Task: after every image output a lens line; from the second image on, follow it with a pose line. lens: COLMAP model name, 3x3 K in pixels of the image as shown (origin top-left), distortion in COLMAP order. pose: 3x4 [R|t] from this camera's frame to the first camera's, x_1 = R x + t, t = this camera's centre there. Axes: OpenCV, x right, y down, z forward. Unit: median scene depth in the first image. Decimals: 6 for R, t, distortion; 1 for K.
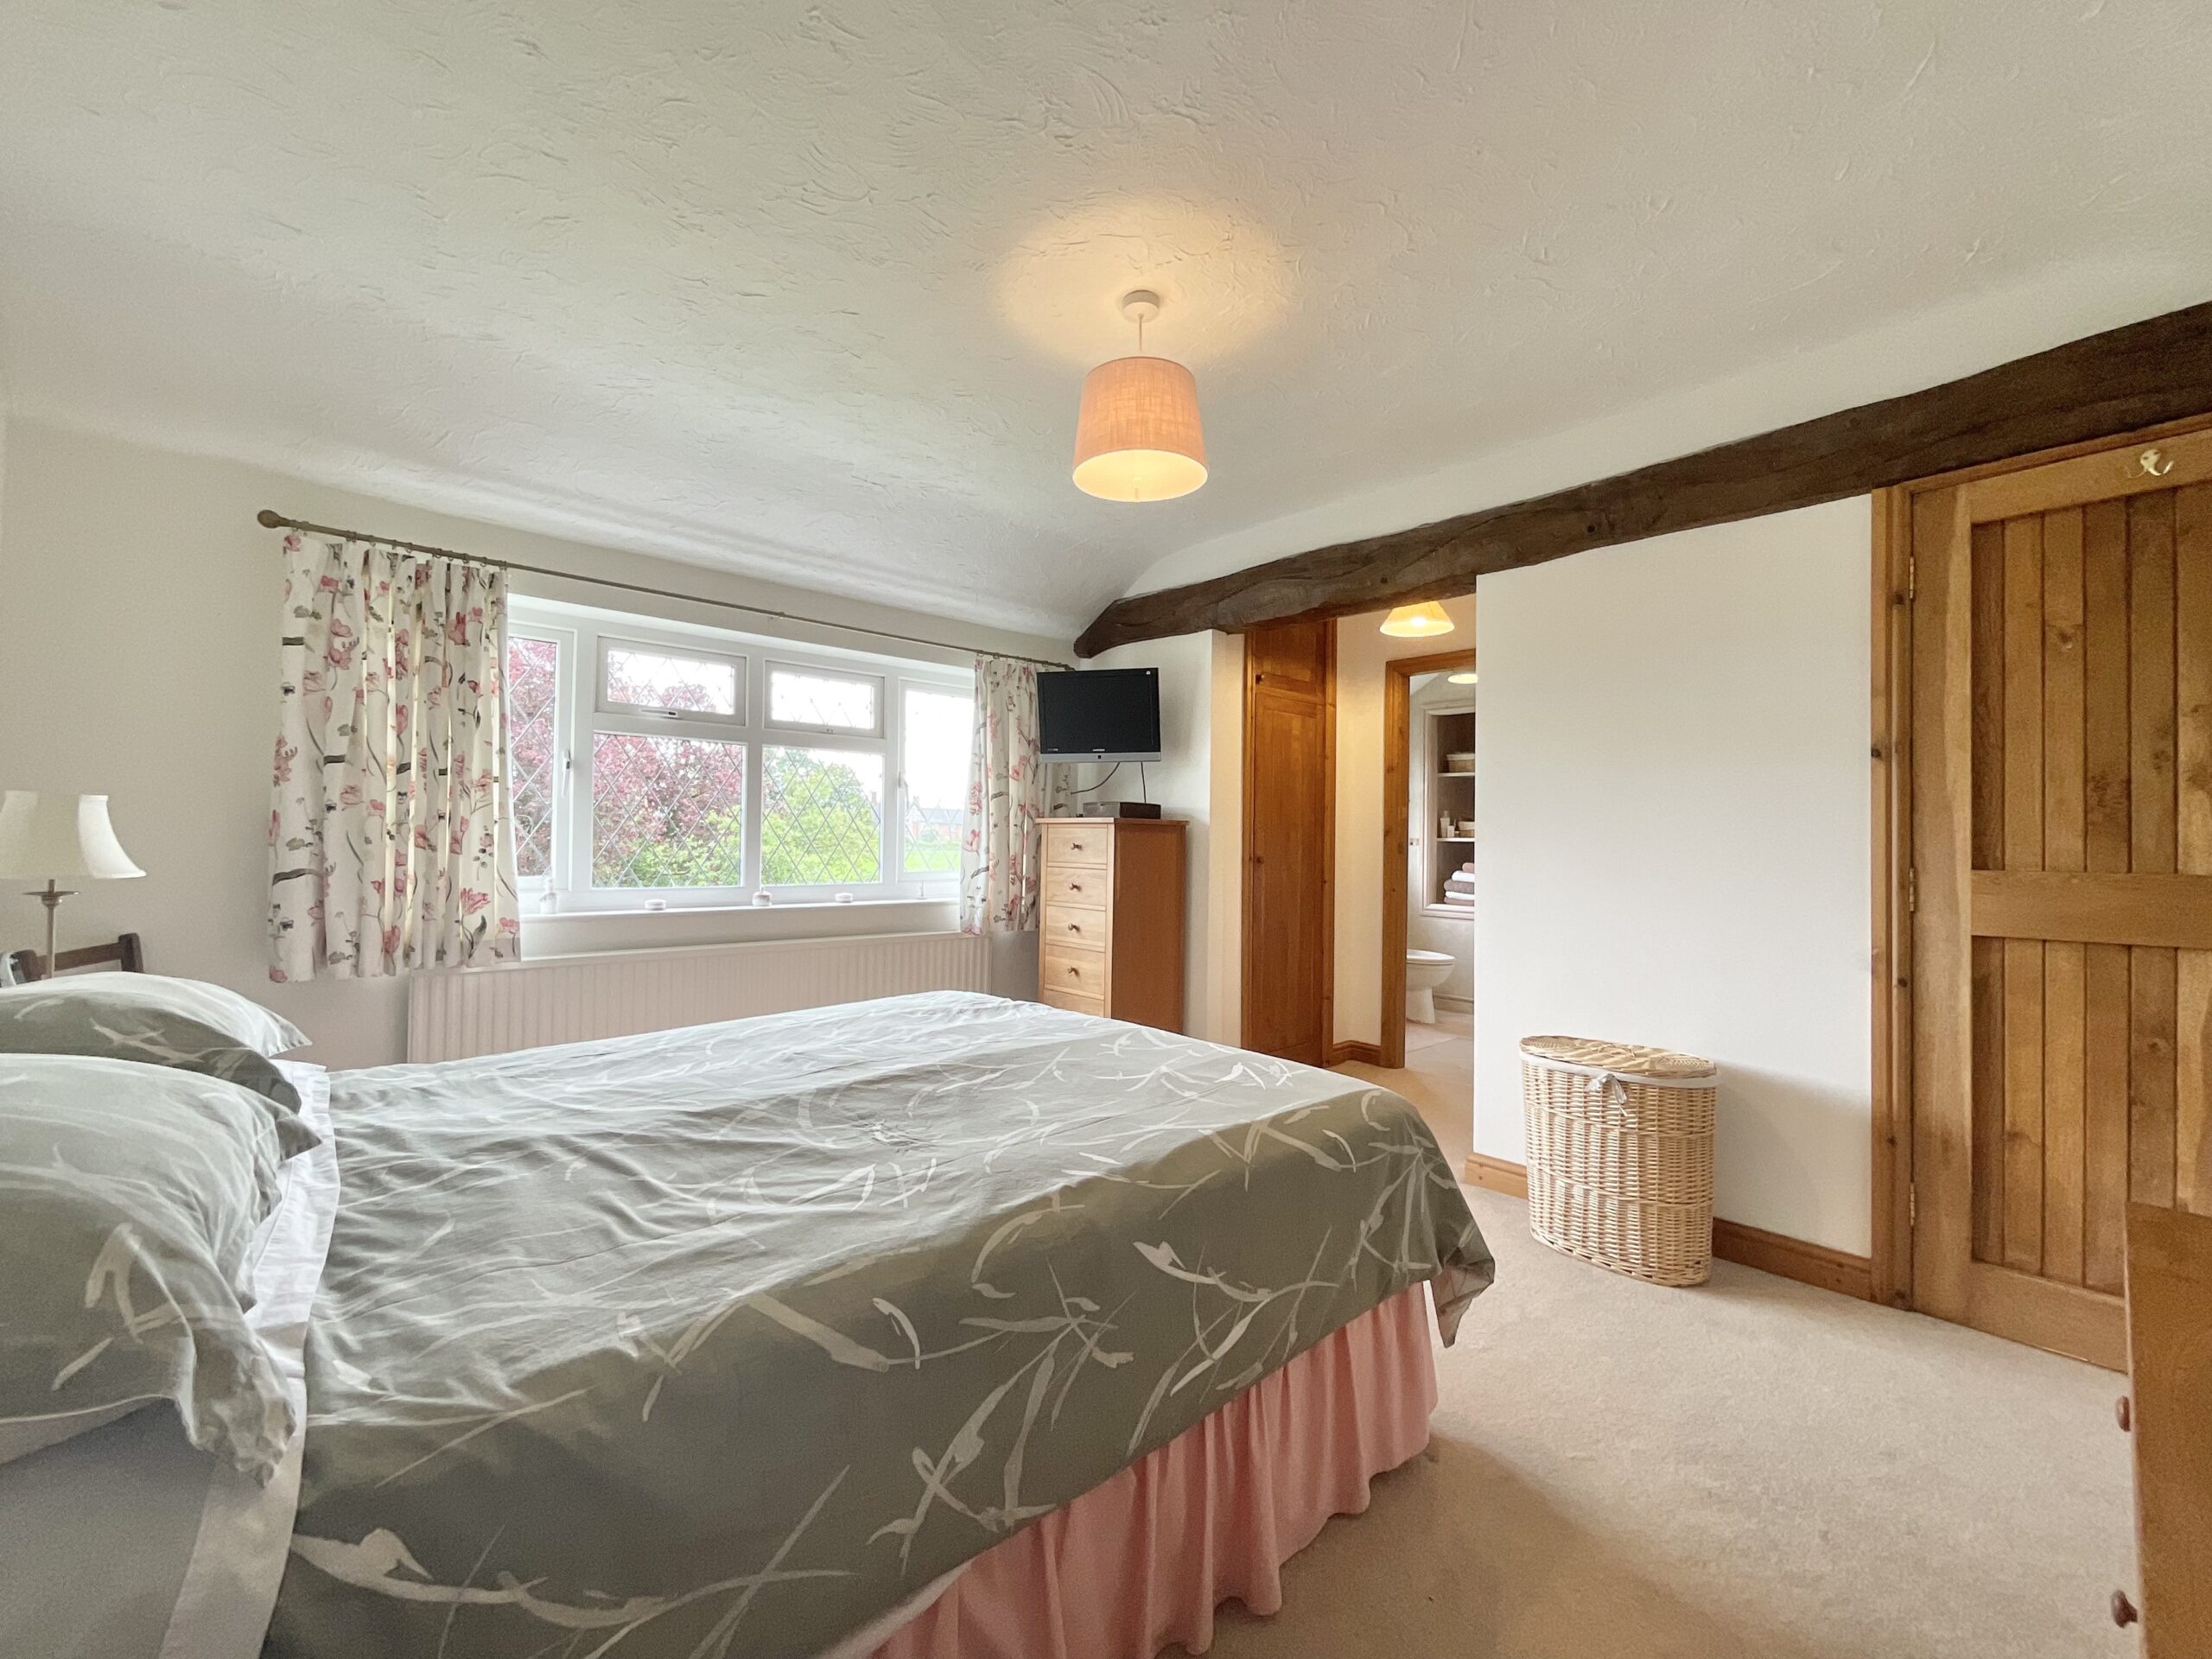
lens RADIAL K [[903.2, 0, 1119.1], [0, 903.2, 833.3], [0, 0, 1]] dist [-0.001934, 0.001706]
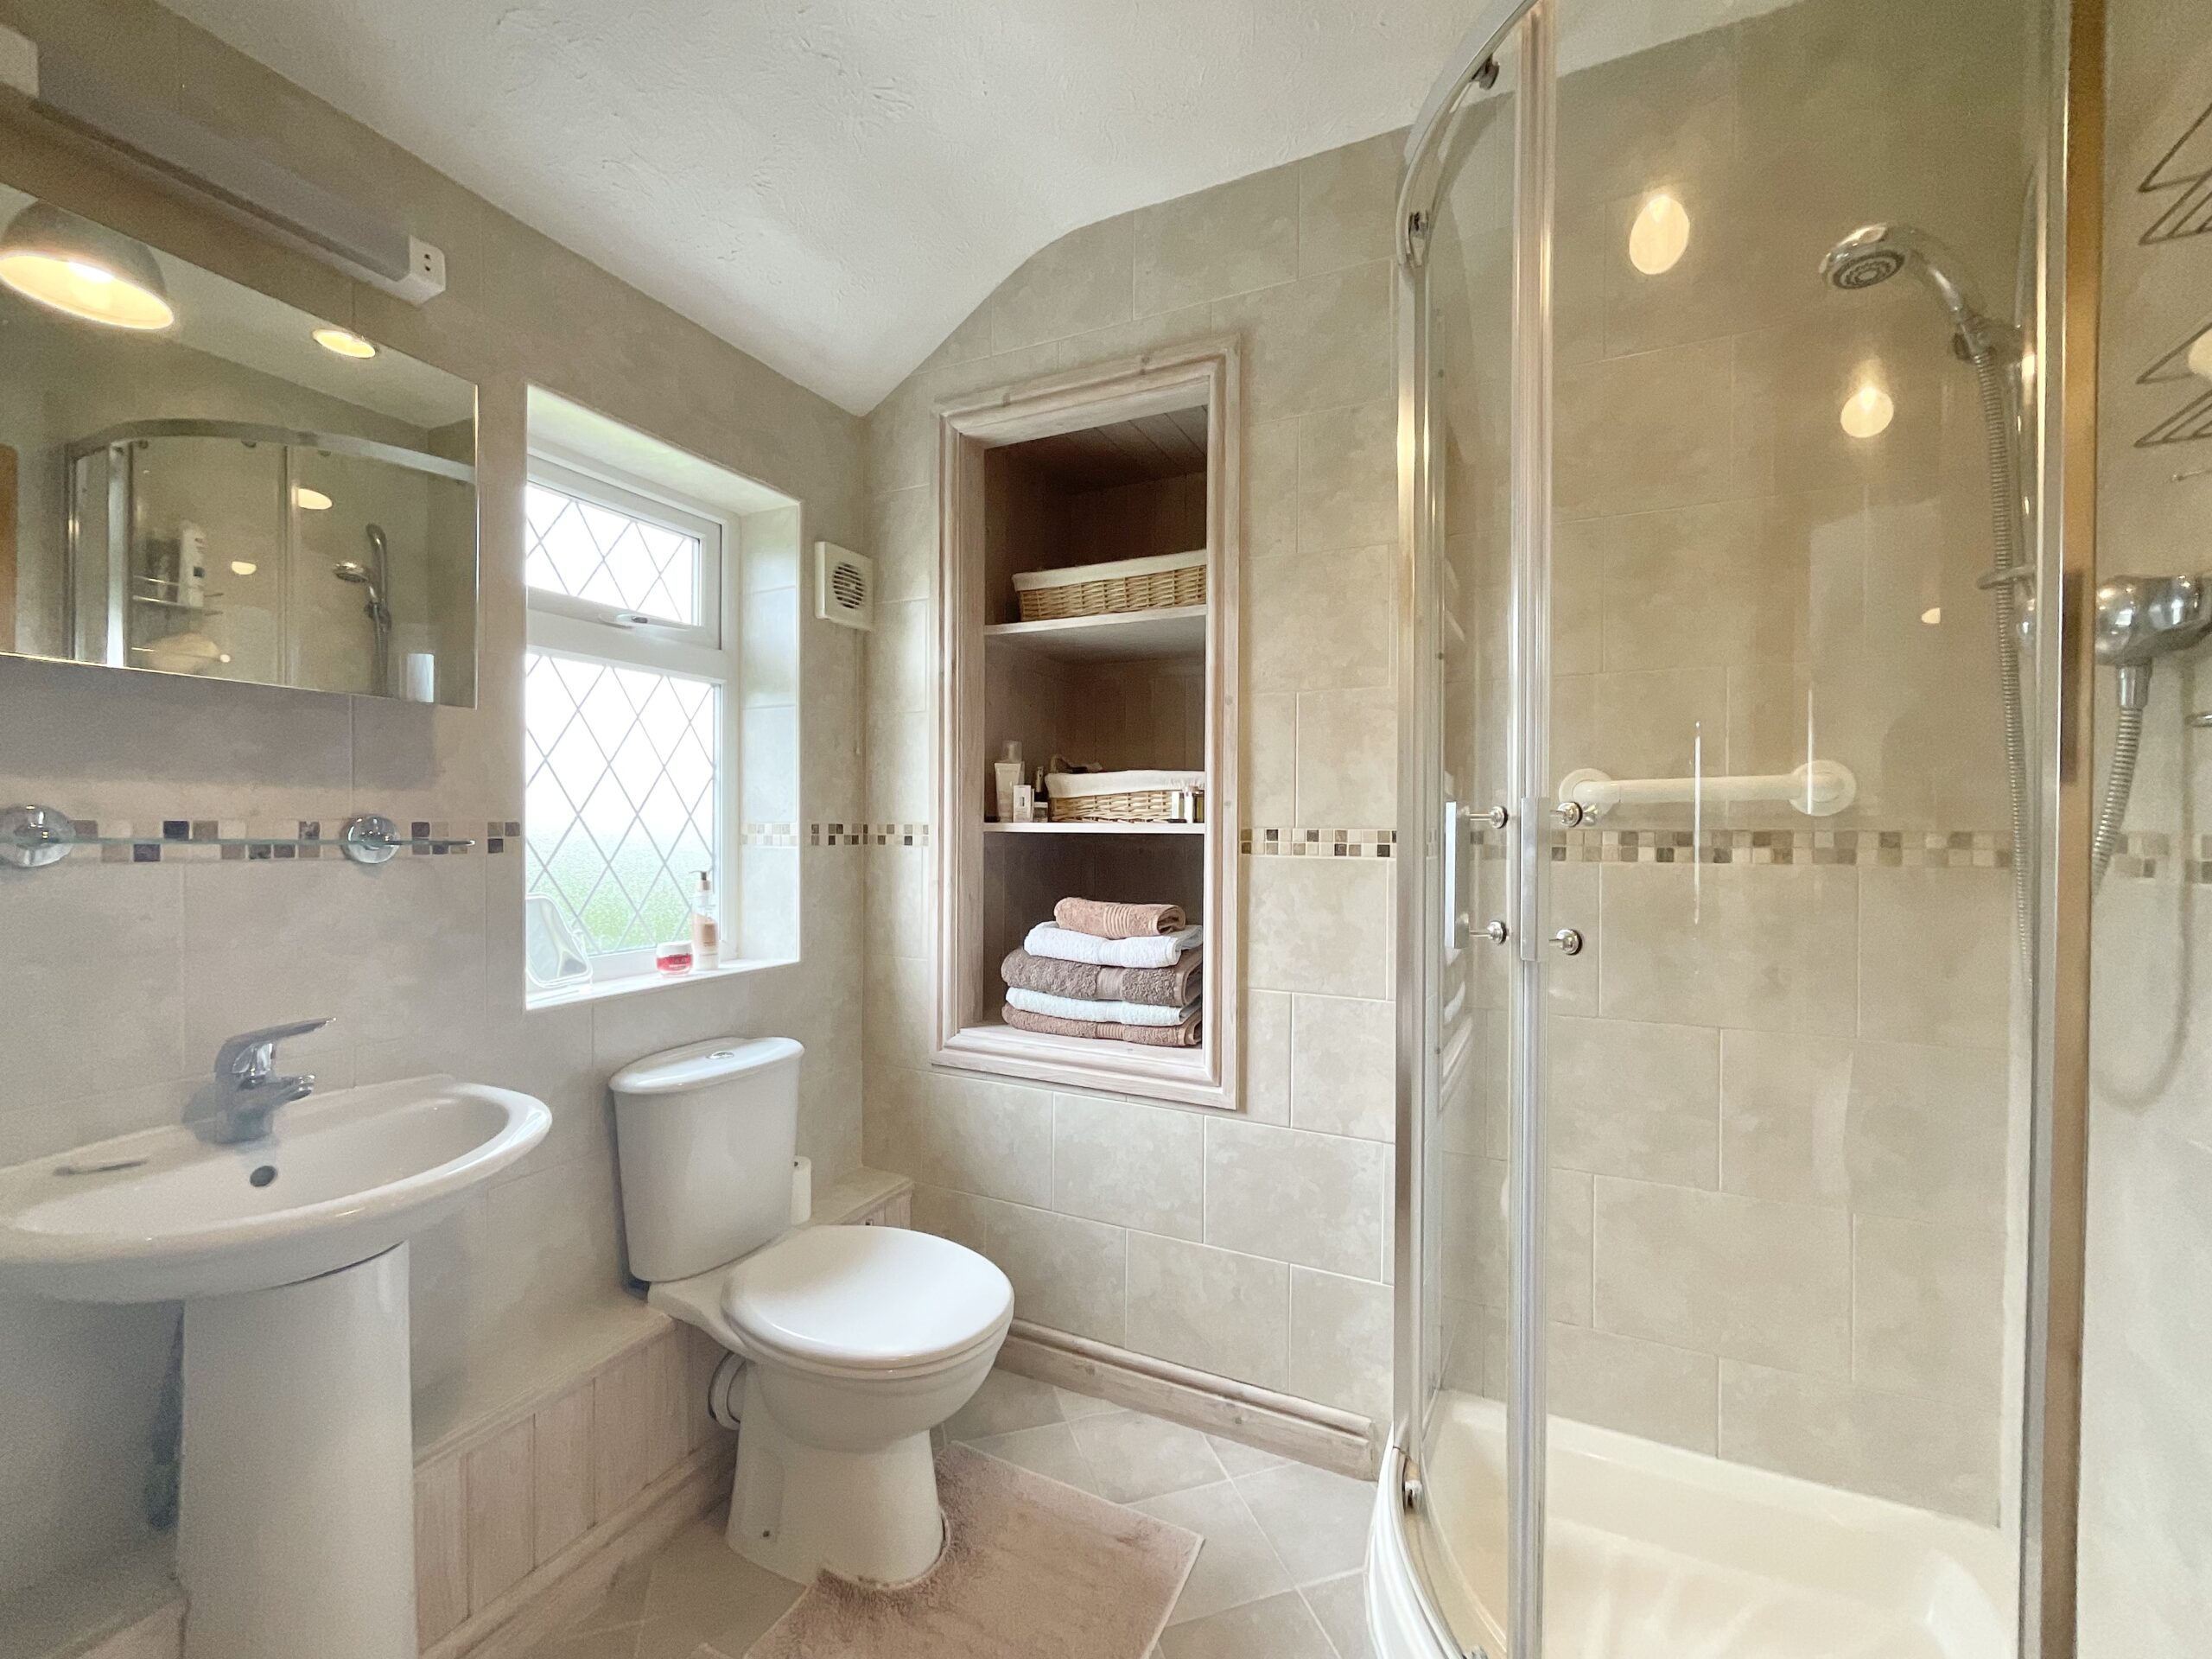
lens RADIAL K [[903.2, 0, 1107.2], [0, 903.2, 830.4], [0, 0, 1]] dist [-0.001934, 0.001706]
pose [[0.938042, -0.006344, 0.346464, 0.206760], [0.000061, 0.999835, 0.018143, 0.001484], [-0.346522, -0.016998, 0.937888, 0.498956]]
